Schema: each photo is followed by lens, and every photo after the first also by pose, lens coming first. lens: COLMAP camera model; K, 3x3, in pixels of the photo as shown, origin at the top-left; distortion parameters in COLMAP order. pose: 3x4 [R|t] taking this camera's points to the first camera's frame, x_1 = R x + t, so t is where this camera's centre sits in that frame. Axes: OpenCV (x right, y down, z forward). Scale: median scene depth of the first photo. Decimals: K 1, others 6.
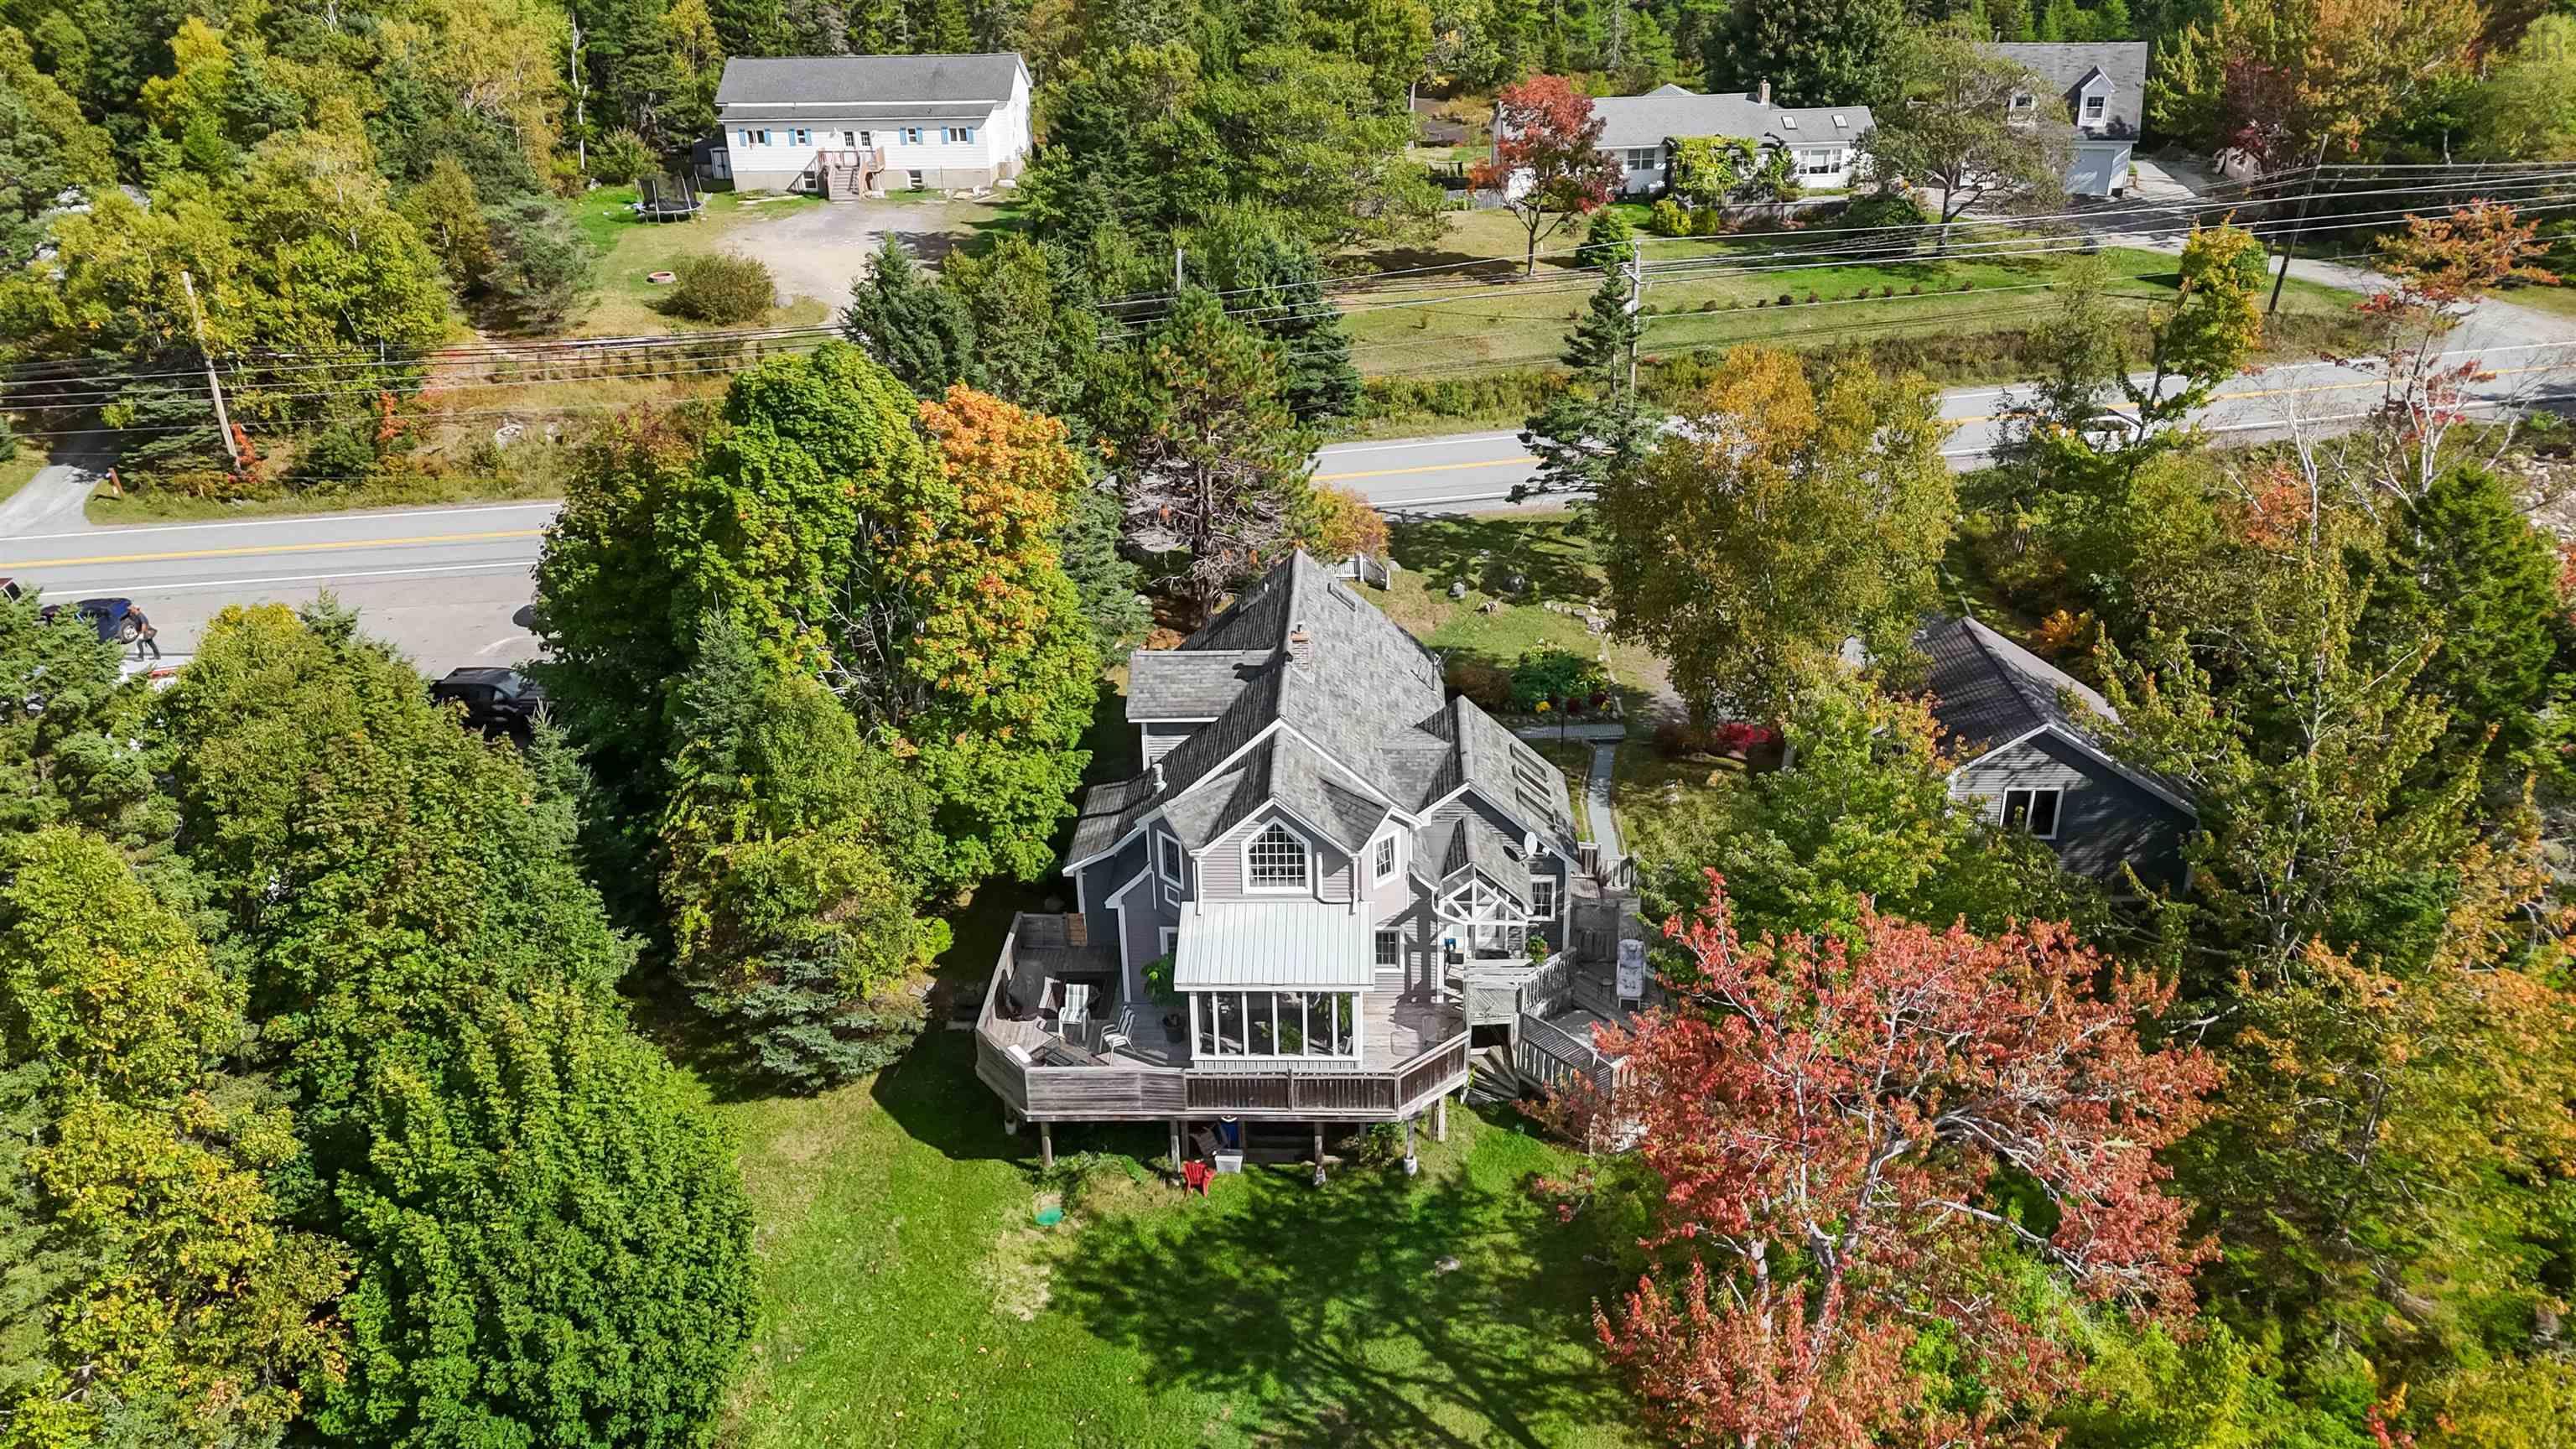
lens RADIAL K [[1899.0, 0, 1294.8], [0, 1899.0, 687.7], [0, 0, 1]] dist [0.121607, -0.155434]
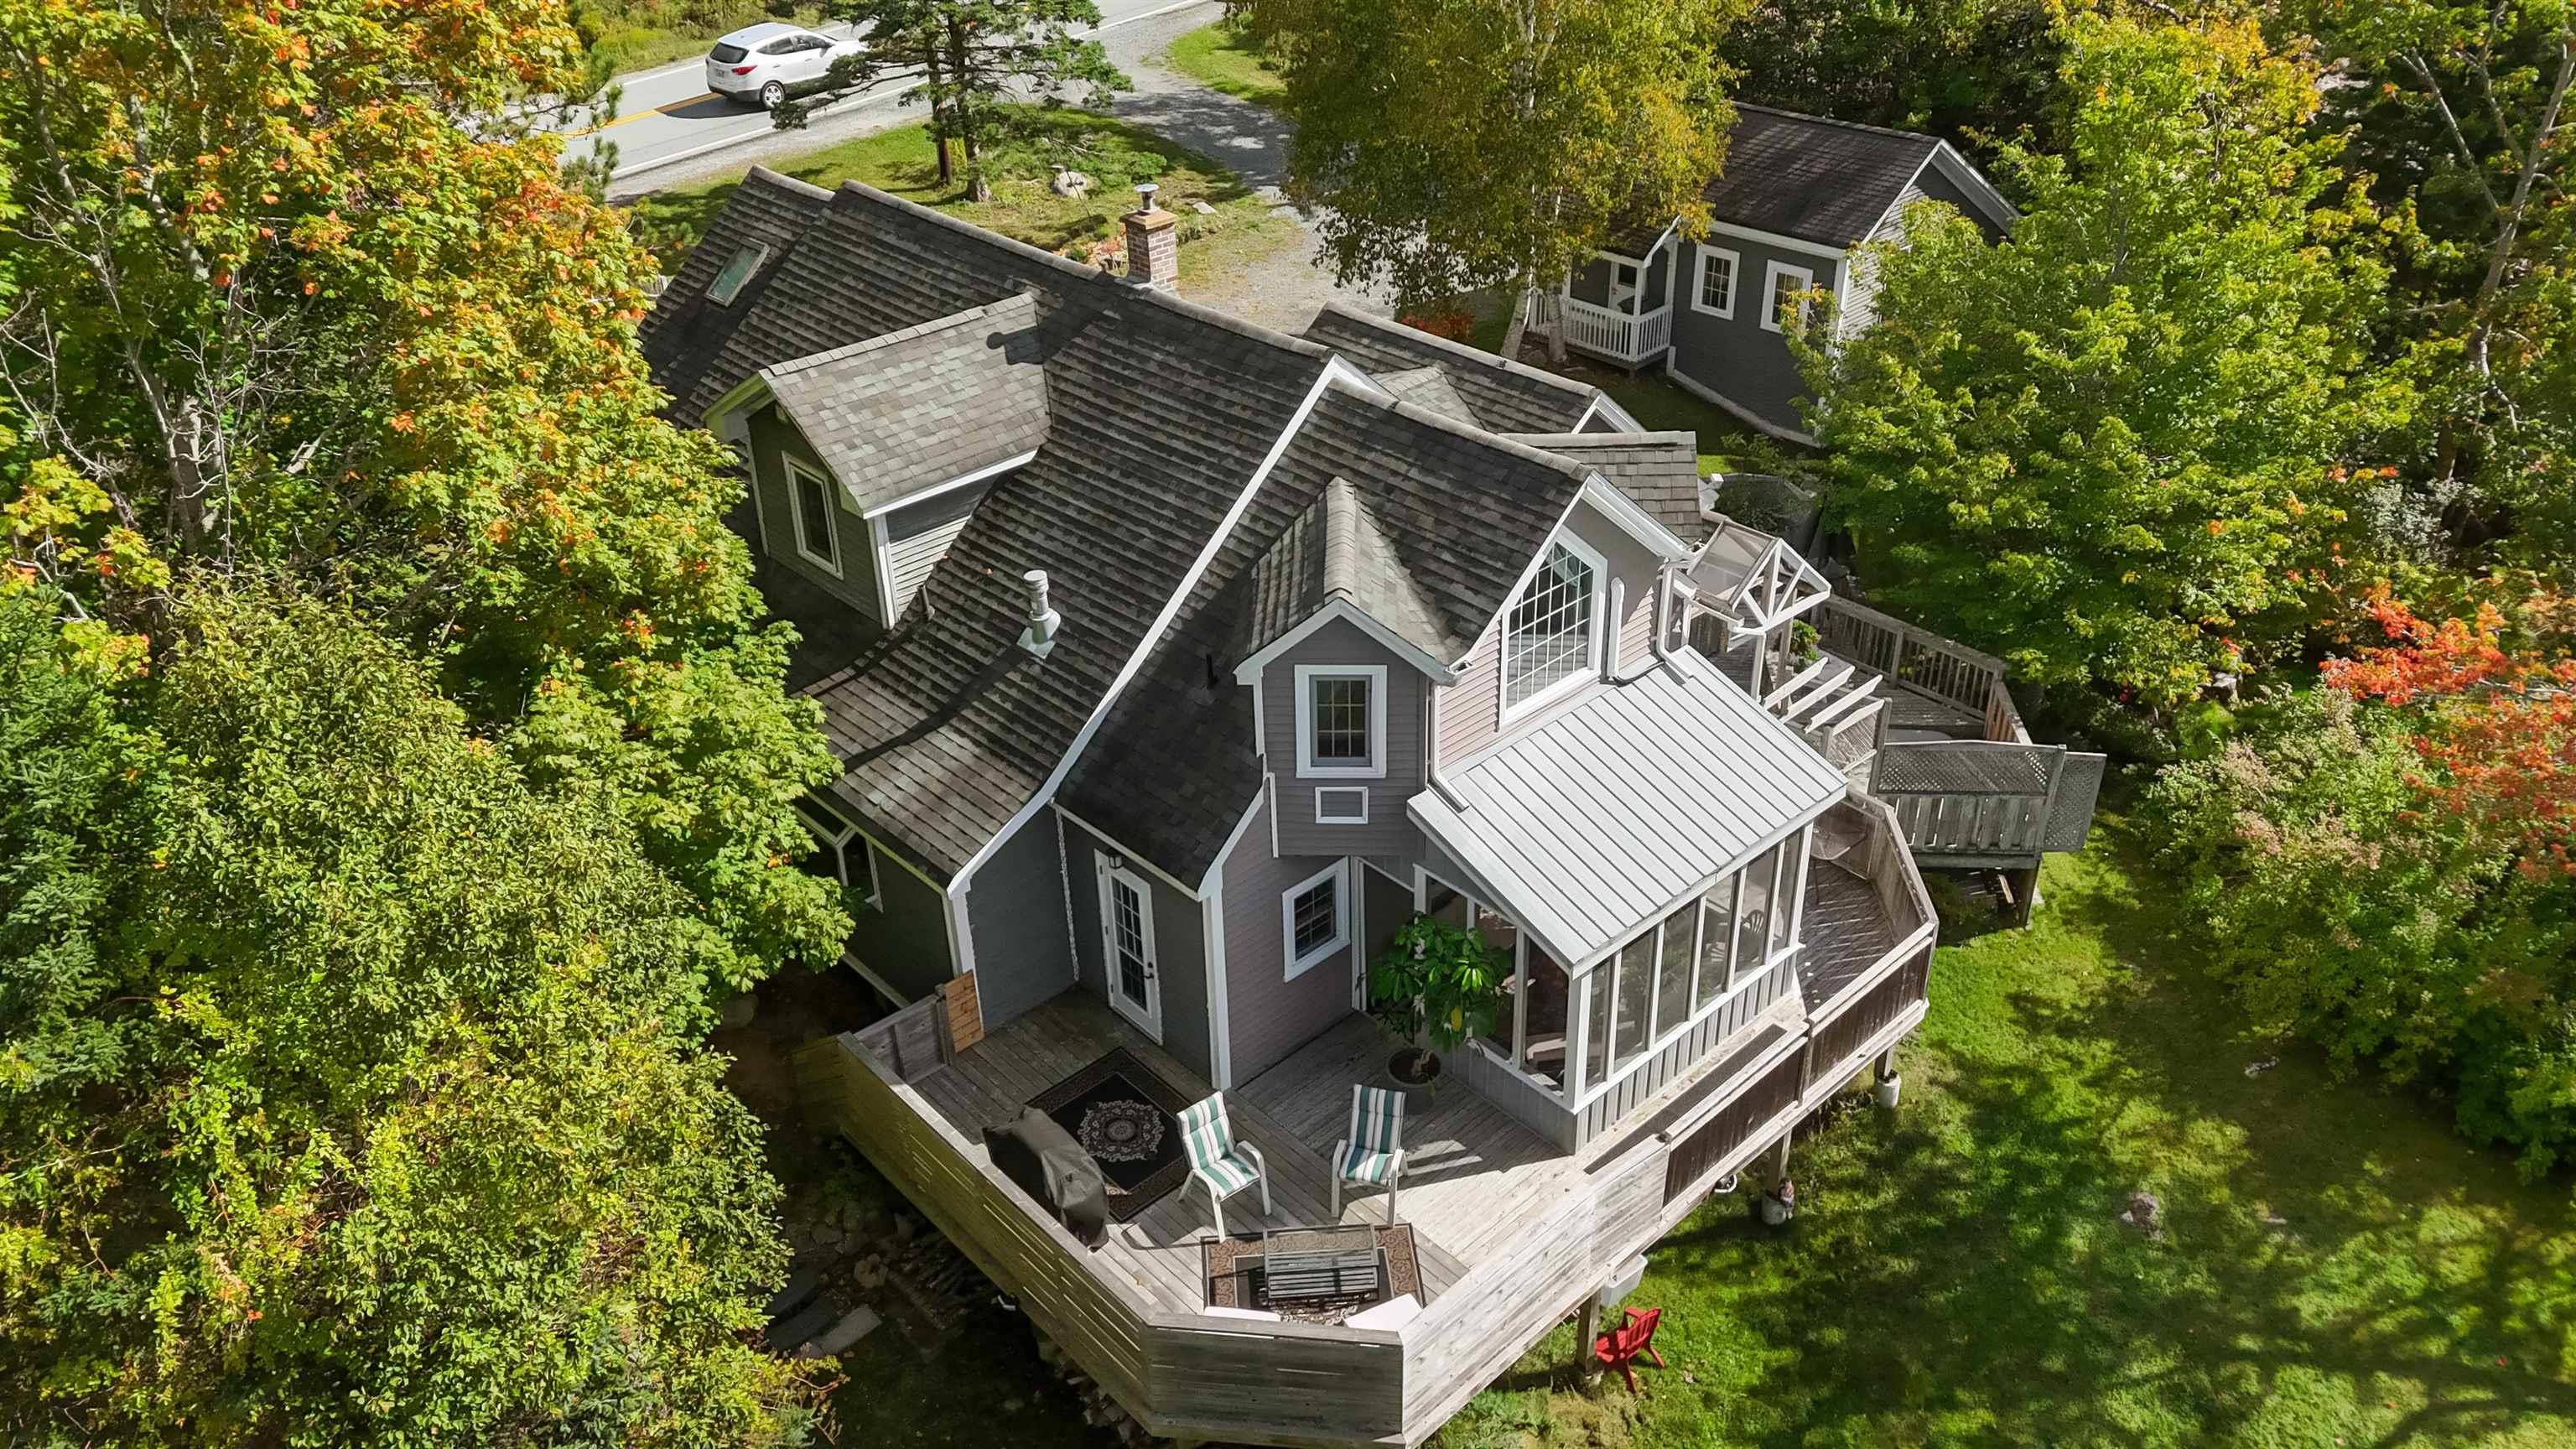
lens RADIAL K [[1867.1, 0, 1291.9], [0, 1867.1, 716.7], [0, 0, 1]] dist [0.100975, -0.071054]
pose [[0.708617, -0.359782, 0.606975, -0.311511], [0.298861, 0.932301, 0.203710, 0.002467], [-0.639174, 0.037049, 0.768169, 0.669419]]
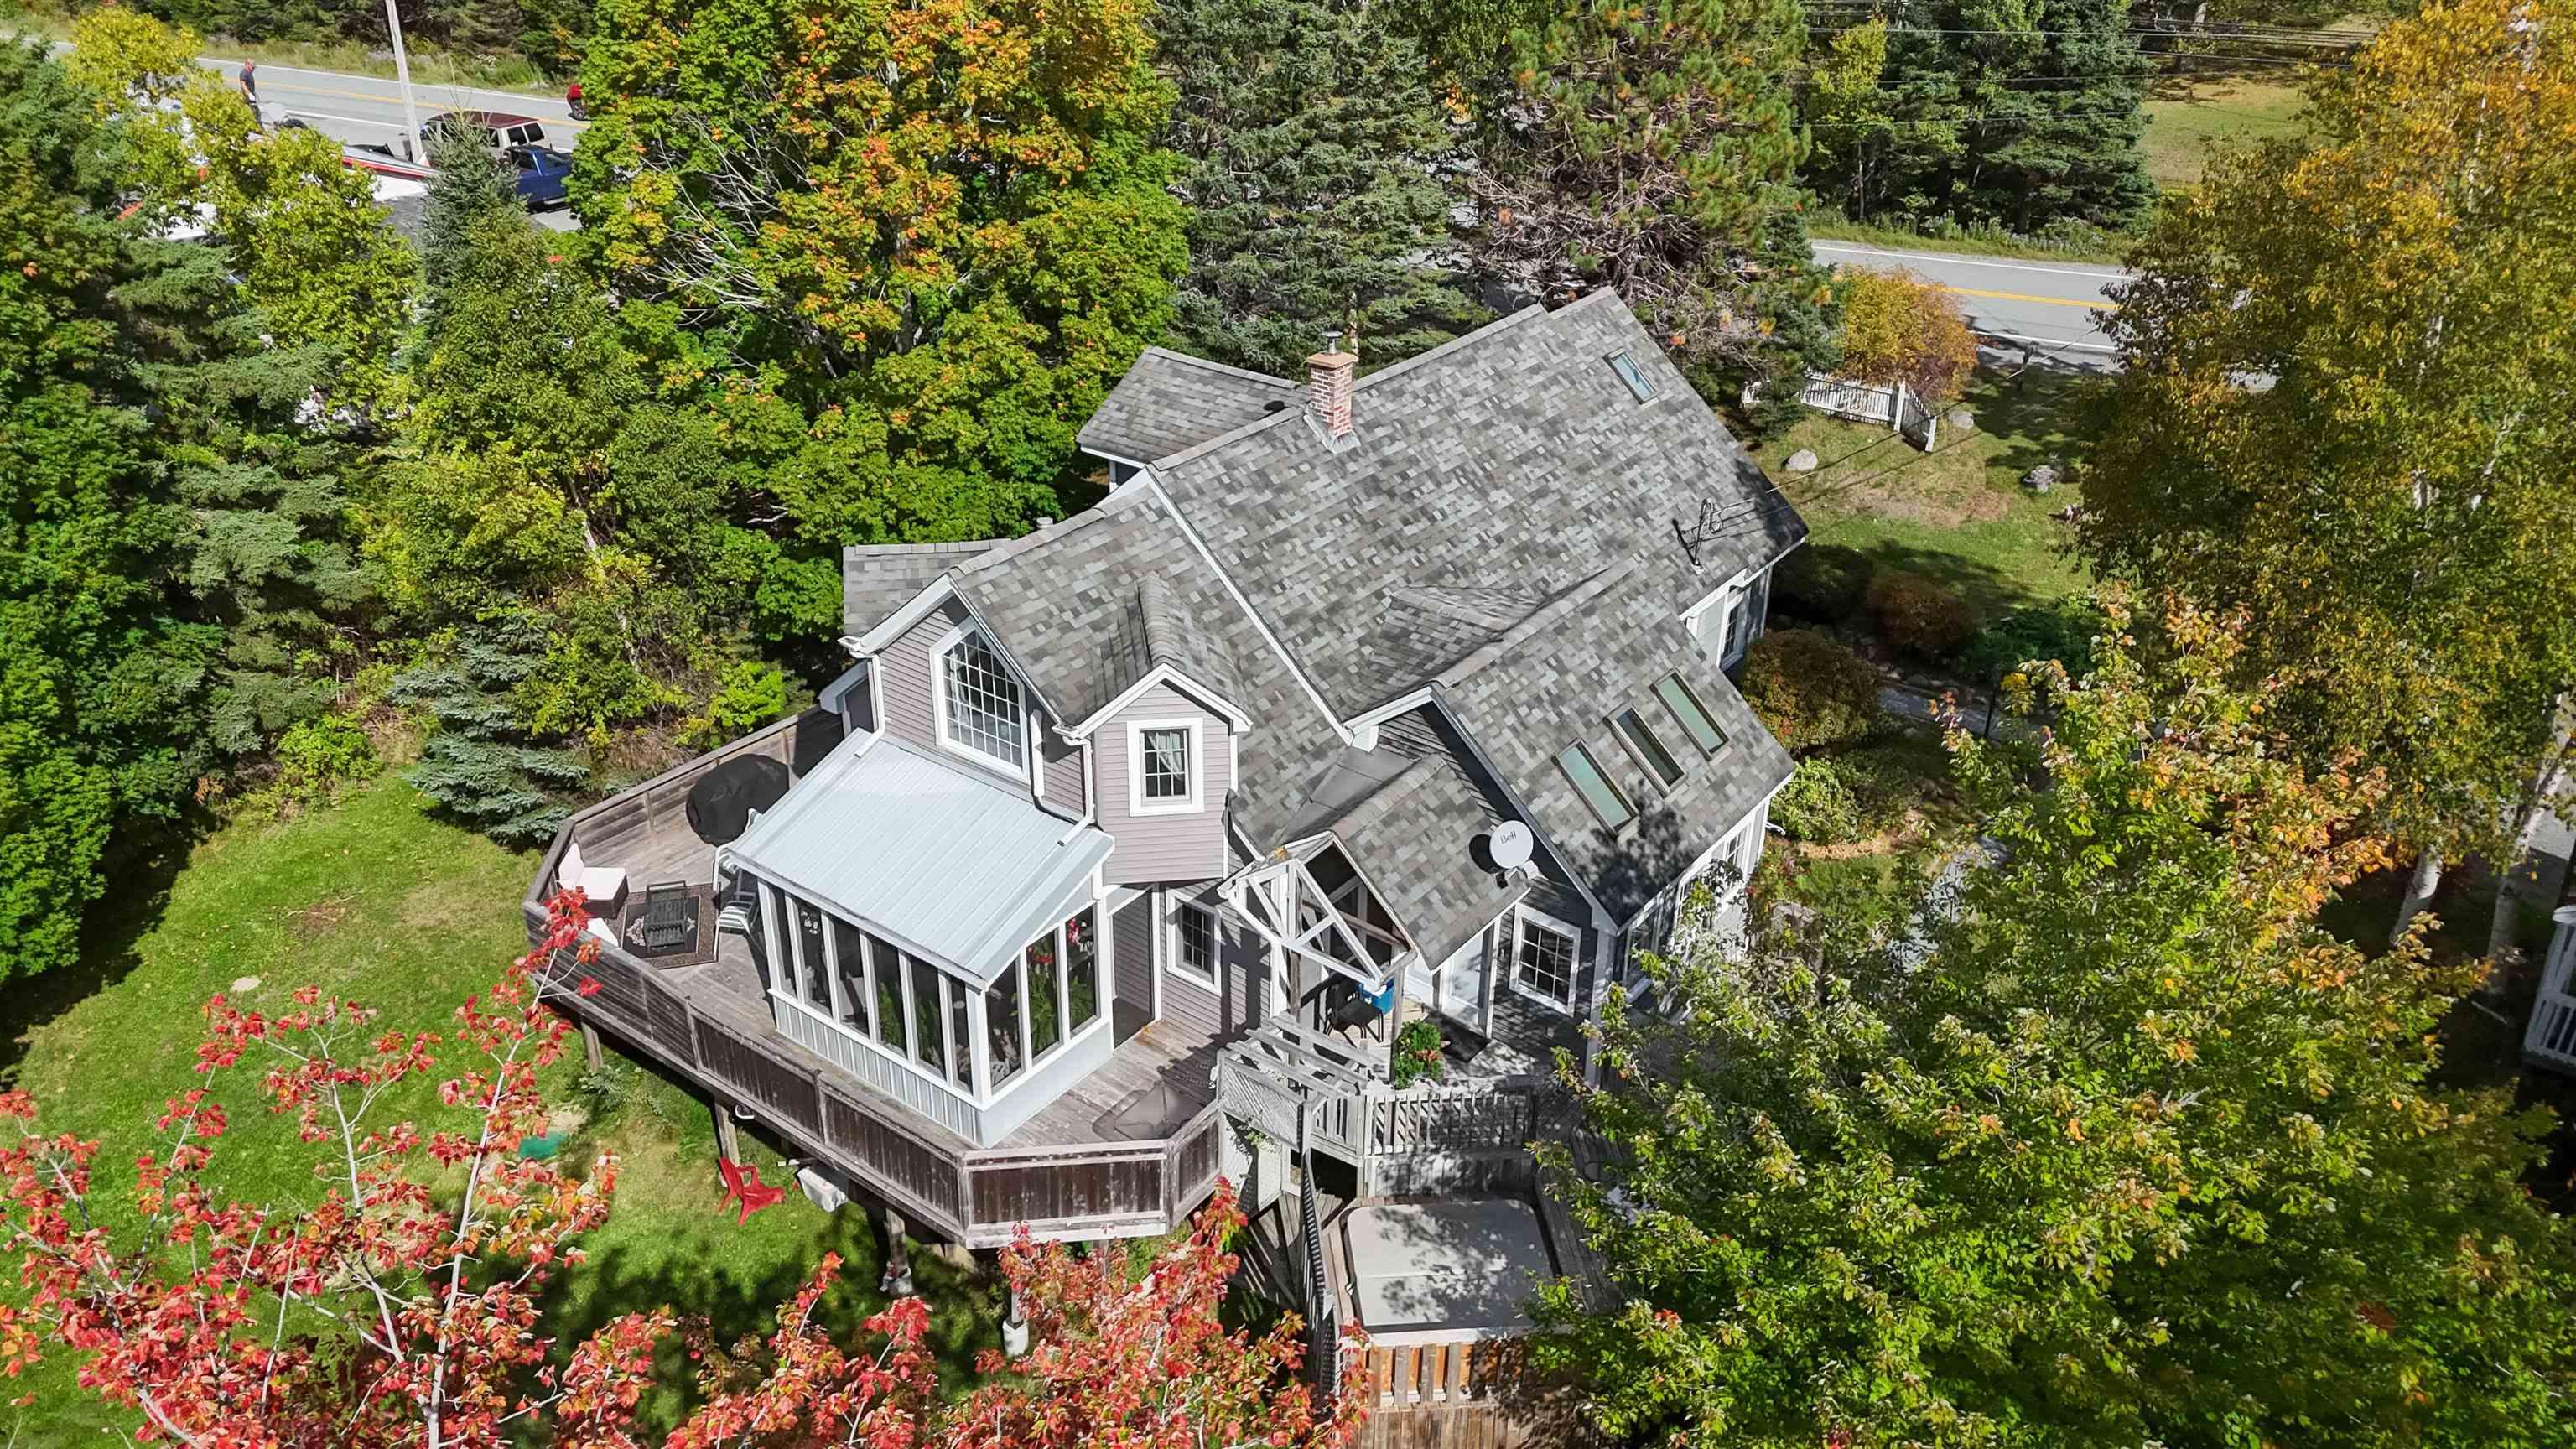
lens RADIAL K [[1899.0, 0, 1294.8], [0, 1899.0, 687.7], [0, 0, 1]] dist [0.121607, -0.155434]
pose [[0.821987, 0.288304, -0.491140, 0.310310], [-0.263157, 0.957086, 0.121390, -0.001446], [0.505061, 0.029466, 0.862581, 0.553905]]
